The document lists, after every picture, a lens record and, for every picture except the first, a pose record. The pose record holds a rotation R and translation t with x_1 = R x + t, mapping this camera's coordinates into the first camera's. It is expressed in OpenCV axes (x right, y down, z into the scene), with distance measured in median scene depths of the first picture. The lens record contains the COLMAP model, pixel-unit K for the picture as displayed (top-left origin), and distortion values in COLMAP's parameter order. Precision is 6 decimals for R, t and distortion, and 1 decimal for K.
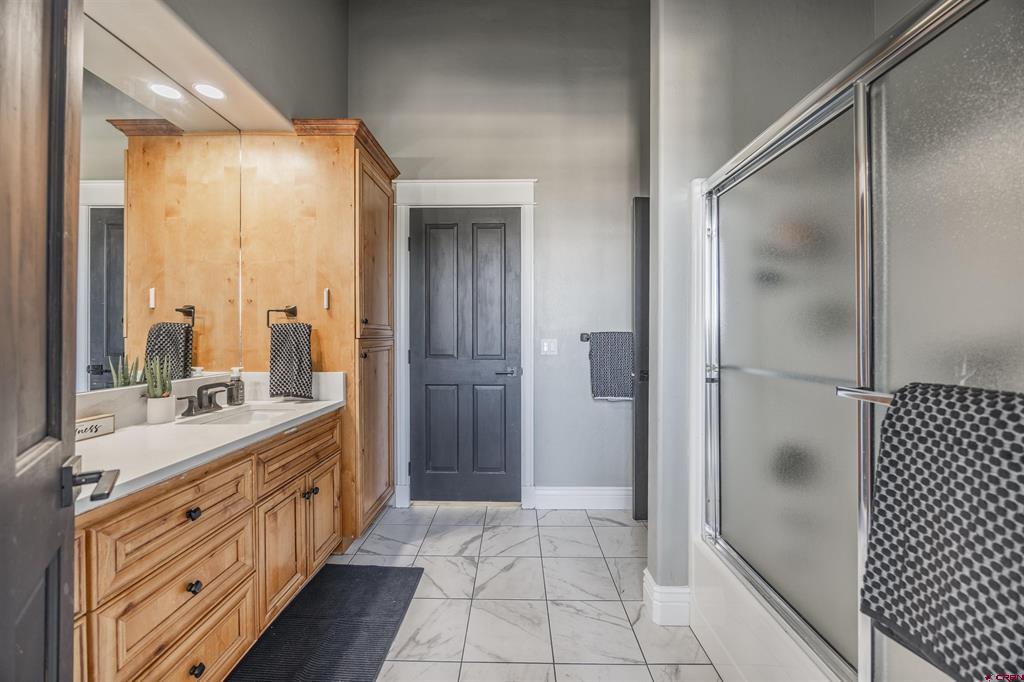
lens RADIAL K [[386.2, 0, 511.6], [0, 386.2, 337.9], [0, 0, 1]] dist [-0.001846, -0.000531]
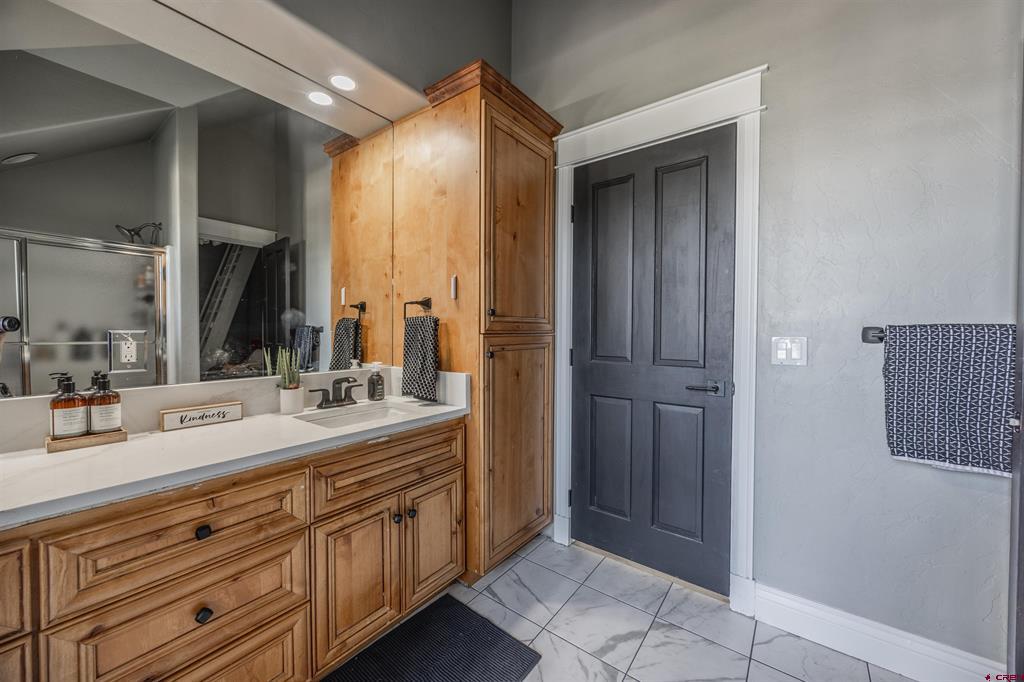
lens RADIAL K [[386.2, 0, 511.6], [0, 386.2, 337.9], [0, 0, 1]] dist [-0.001846, -0.000531]
pose [[0.804858, 0.014902, -0.593280, 0.137205], [-0.007604, 0.999862, 0.014798, -0.002339], [0.593419, -0.007400, 0.804860, 0.380416]]
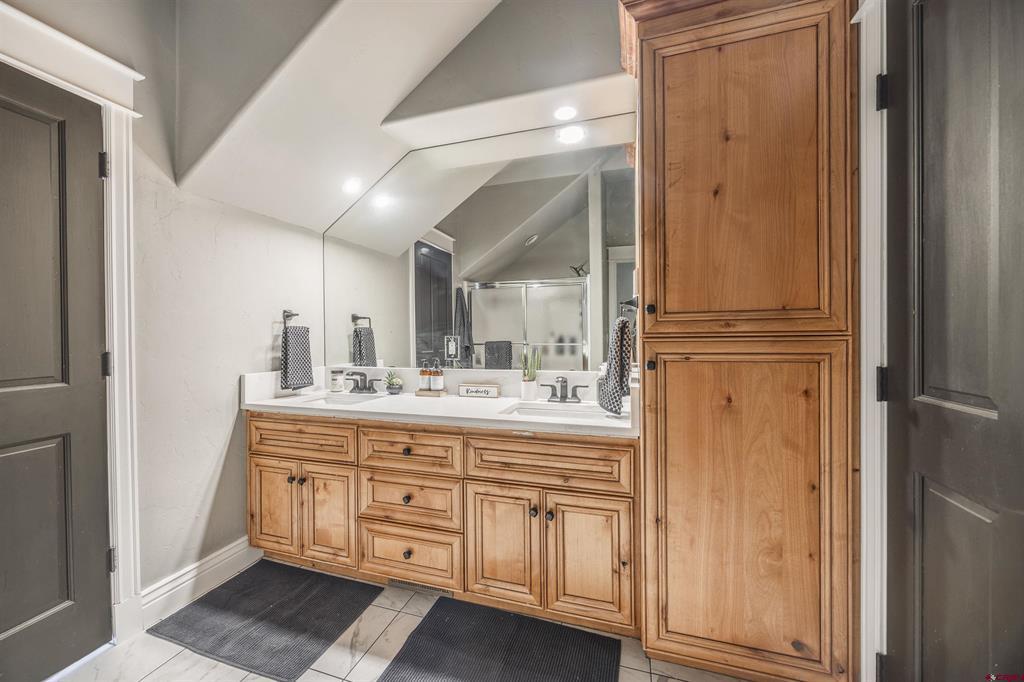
lens RADIAL K [[386.2, 0, 511.6], [0, 386.2, 337.9], [0, 0, 1]] dist [-0.001846, -0.000531]
pose [[-0.298196, 0.007182, -0.954477, 0.275853], [0.004907, 0.999970, 0.005991, -0.002453], [0.954492, -0.002897, -0.298223, 0.990124]]
